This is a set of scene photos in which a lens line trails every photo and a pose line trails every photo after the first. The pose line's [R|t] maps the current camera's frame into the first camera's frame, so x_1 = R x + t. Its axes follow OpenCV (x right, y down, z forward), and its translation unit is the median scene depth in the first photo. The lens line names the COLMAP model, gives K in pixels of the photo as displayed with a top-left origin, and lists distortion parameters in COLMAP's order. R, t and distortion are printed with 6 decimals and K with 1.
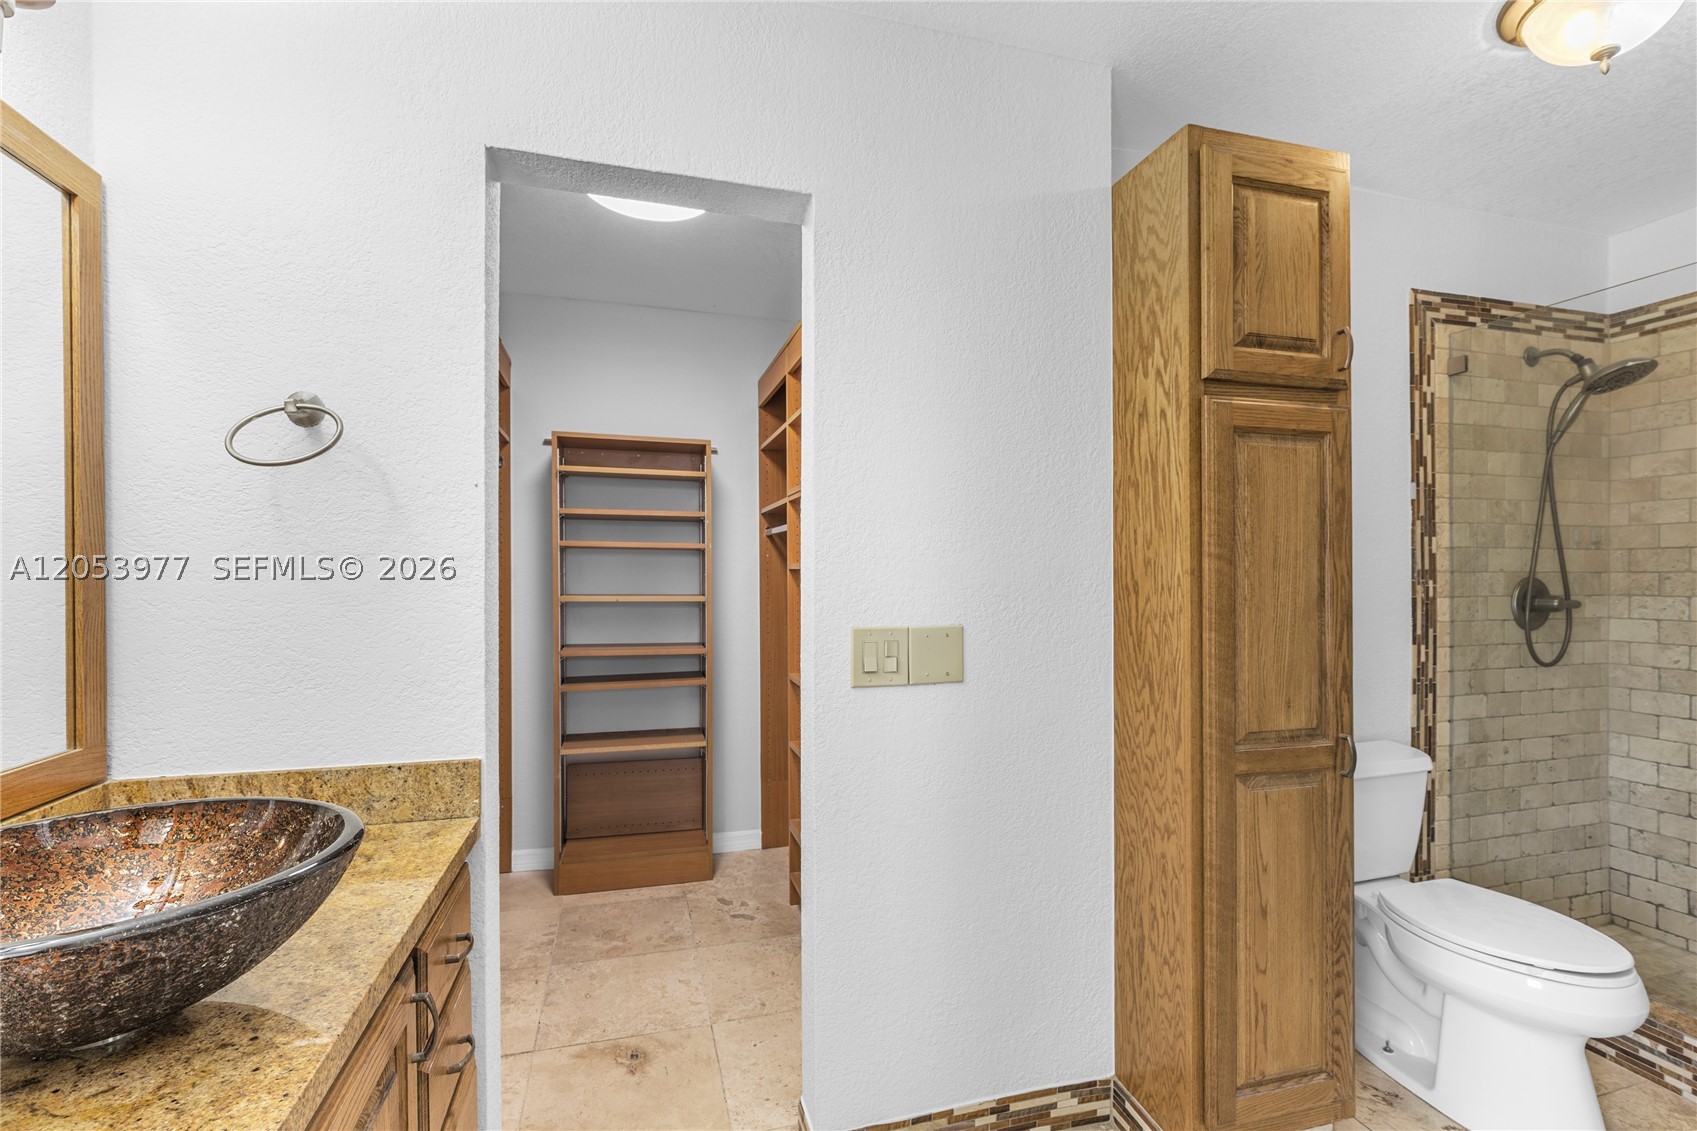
lens RADIAL K [[773.3, 0, 851.7], [0, 773.3, 575.8], [0, 0, 1]] dist [-0.000125, -0.001265]
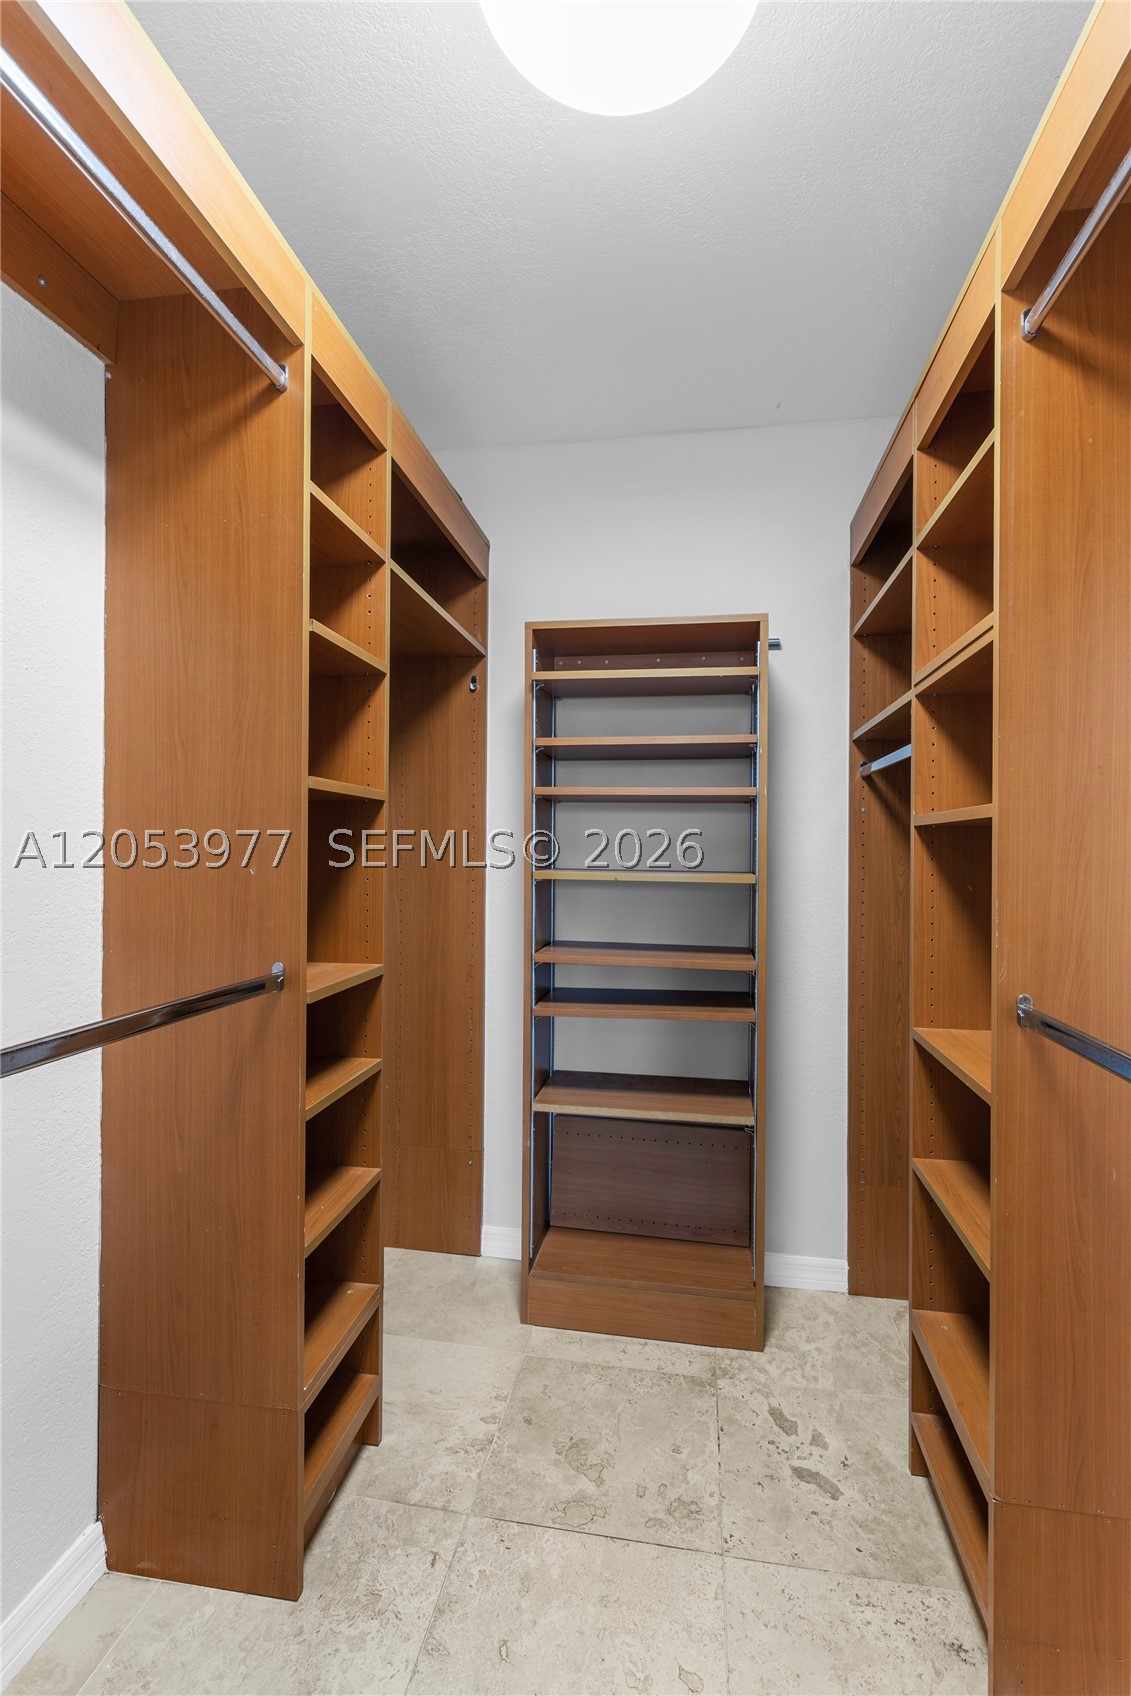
lens RADIAL K [[772.8, 0, 569.7], [0, 772.8, 857.8], [0, 0, 1]] dist [-0.000125, -0.001265]
pose [[0.901761, 0.011144, -0.432092, -0.098908], [-0.005749, 0.999888, 0.013791, 0.008266], [0.432198, -0.009952, 0.901724, 0.649163]]
